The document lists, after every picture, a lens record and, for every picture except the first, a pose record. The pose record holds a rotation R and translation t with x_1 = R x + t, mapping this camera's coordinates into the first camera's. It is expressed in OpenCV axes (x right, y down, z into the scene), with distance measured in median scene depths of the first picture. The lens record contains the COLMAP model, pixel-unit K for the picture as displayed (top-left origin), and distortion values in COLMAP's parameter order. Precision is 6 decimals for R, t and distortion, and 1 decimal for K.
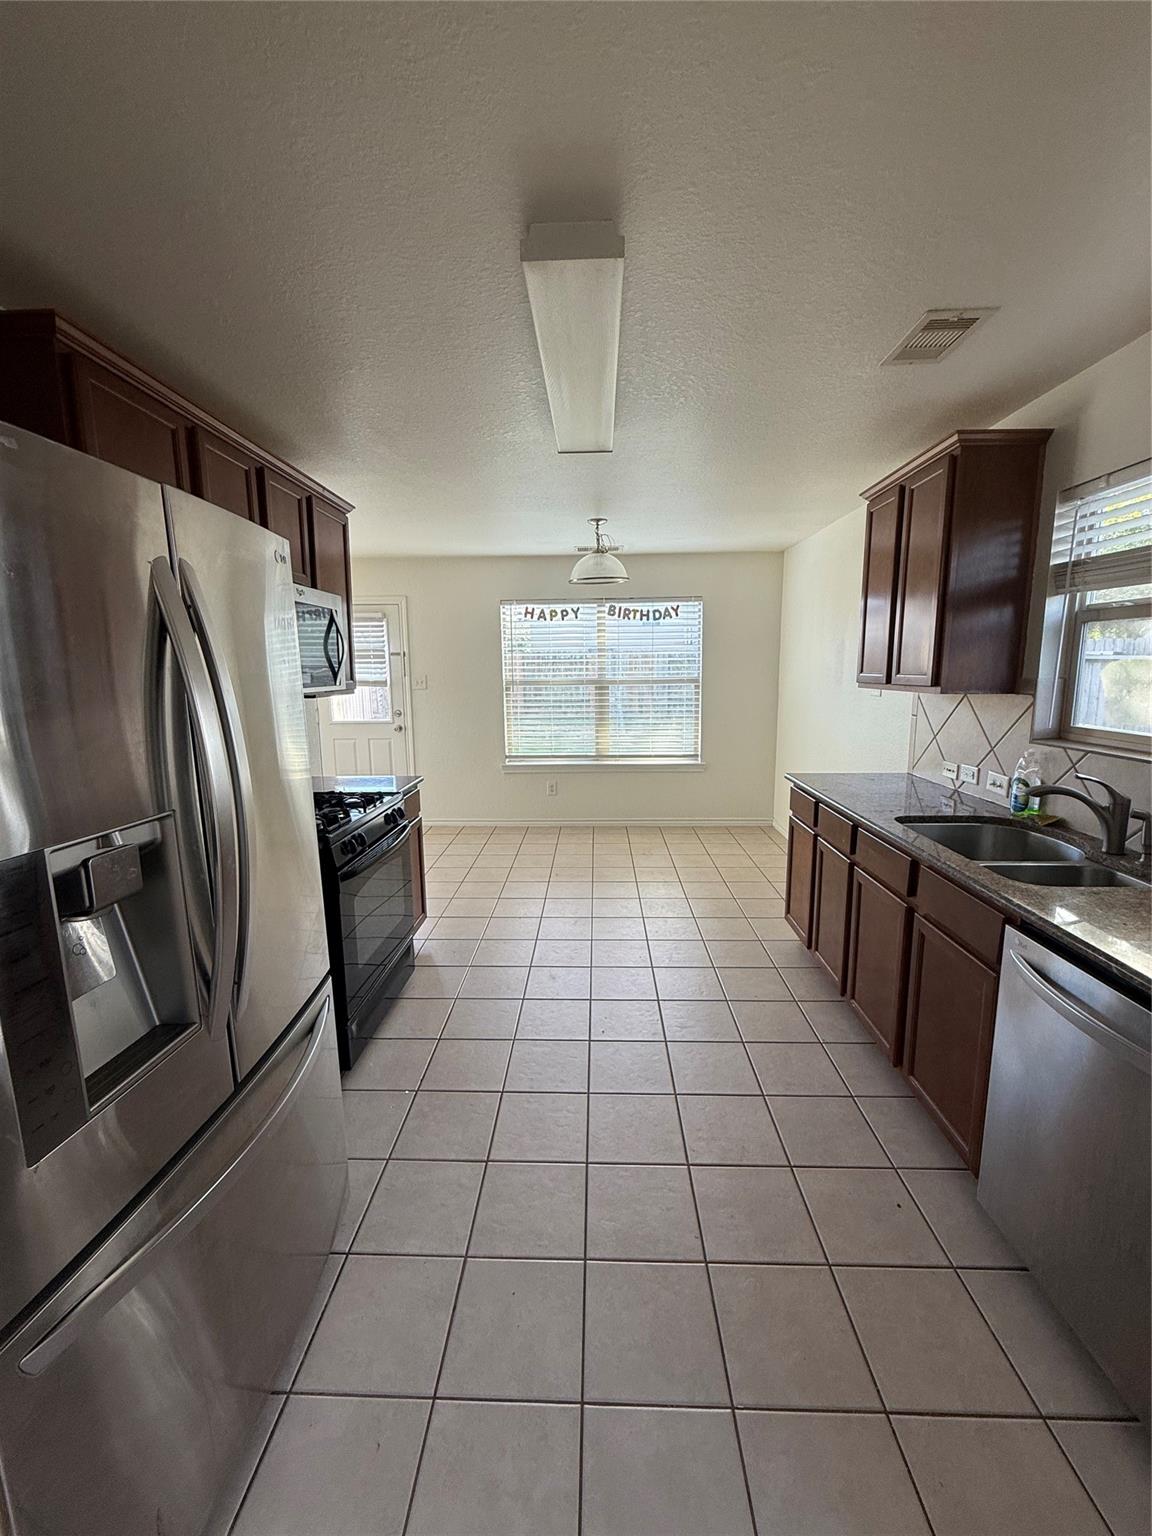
lens RADIAL K [[612.1, 0, 574.8], [0, 612.1, 762.2], [0, 0, 1]] dist [-0.000237, -0.000267]
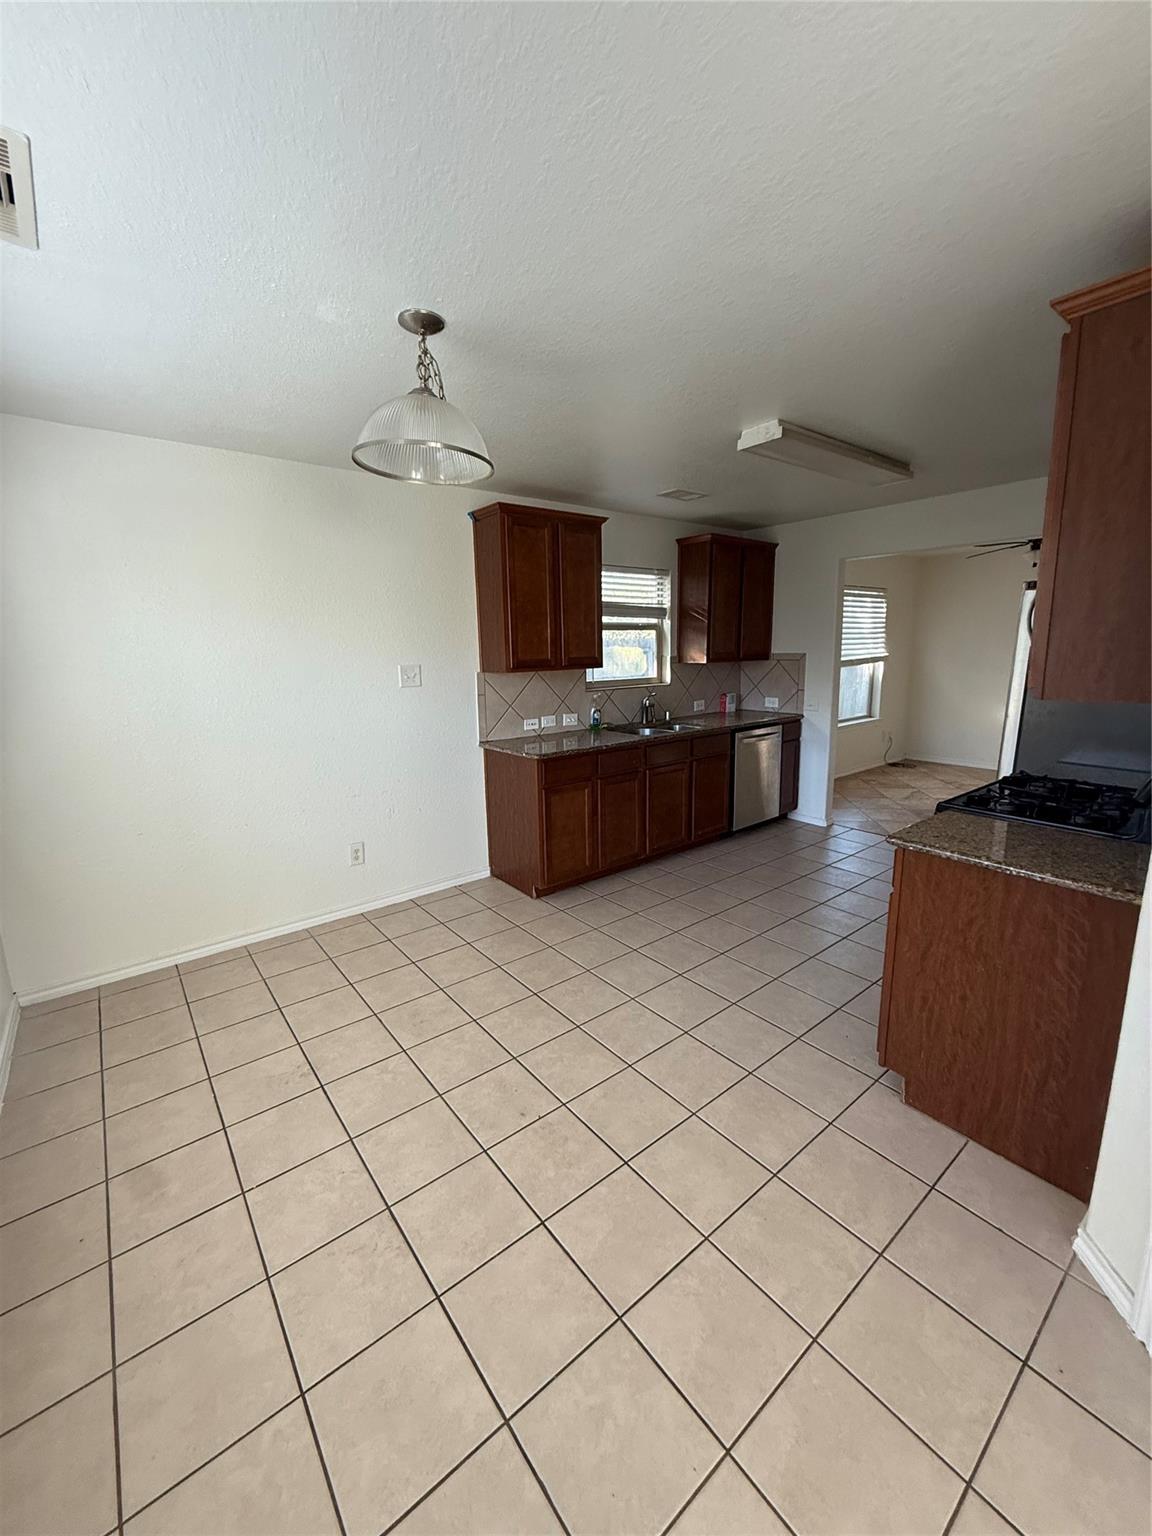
lens RADIAL K [[612.1, 0, 574.8], [0, 612.1, 762.2], [0, 0, 1]] dist [-0.000237, -0.000267]
pose [[-0.647583, -0.119659, 0.752541, -0.693197], [0.143382, 0.950817, 0.274571, -0.350058], [-0.748384, 0.285708, -0.598576, 2.206496]]
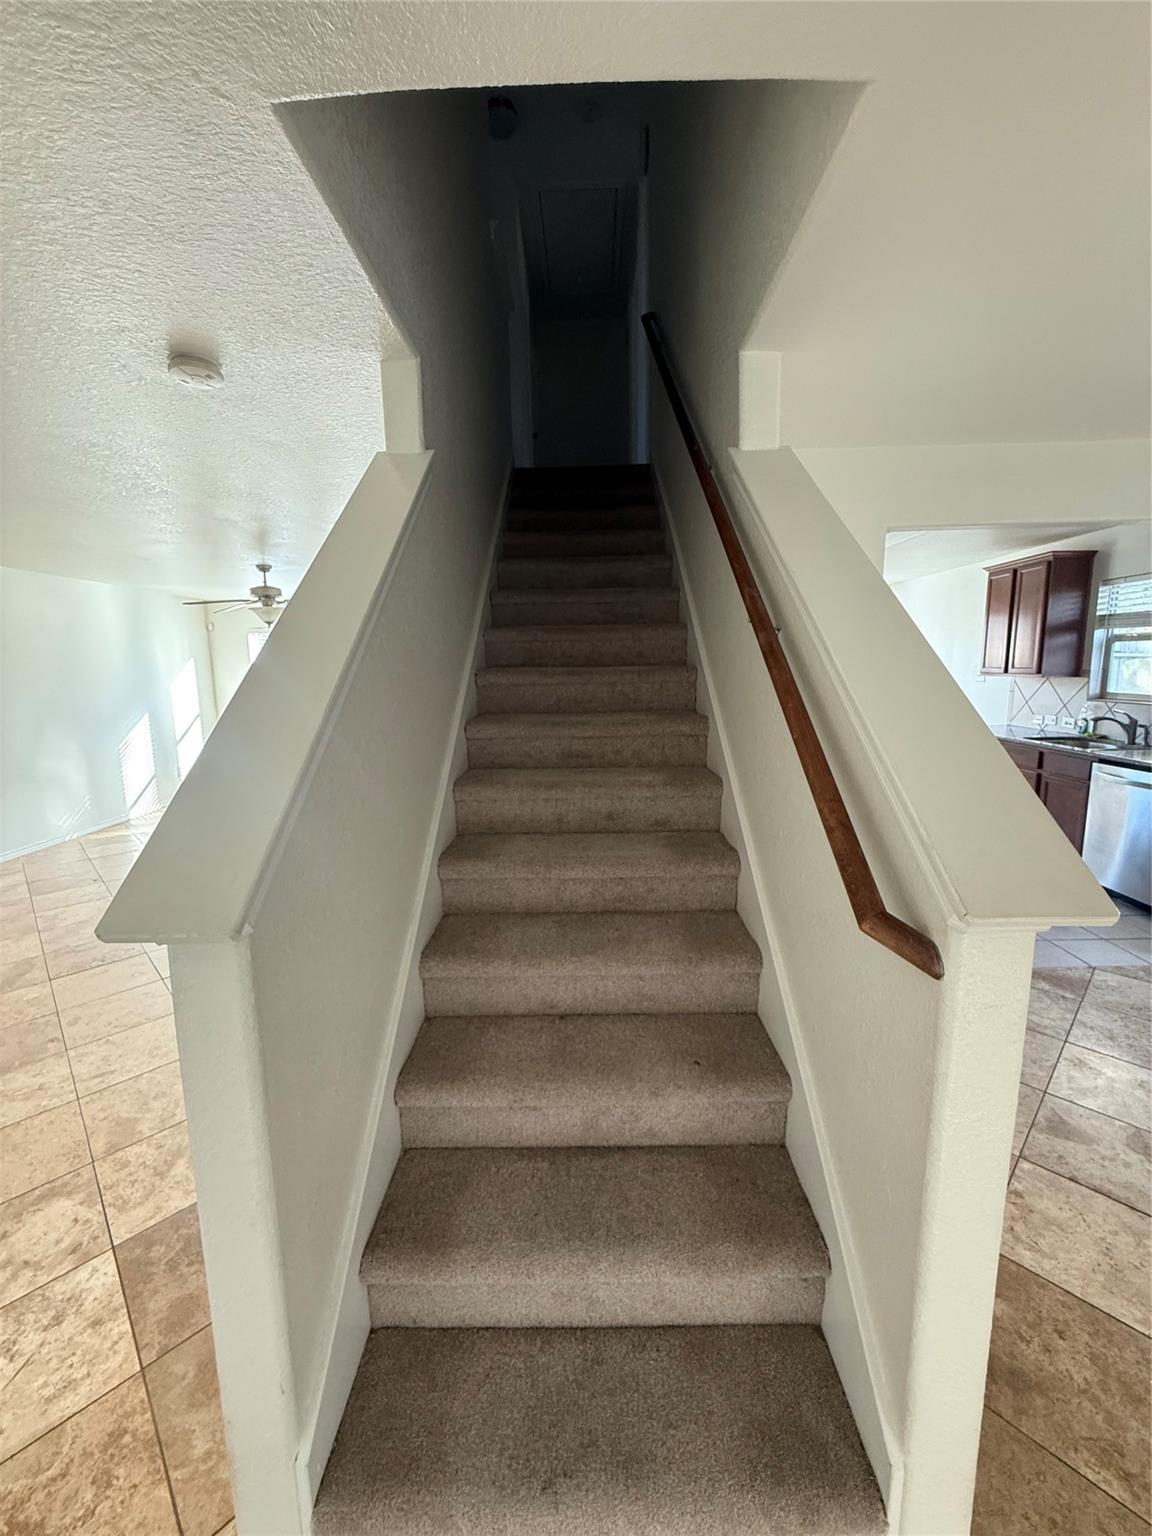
lens RADIAL K [[612.1, 0, 574.8], [0, 612.1, 762.2], [0, 0, 1]] dist [-0.000237, -0.000267]
pose [[0.999848, -0.012975, 0.011644, -0.985428], [0.012955, 0.999914, 0.001846, 0.146368], [-0.011667, -0.001695, 0.999931, -1.017031]]
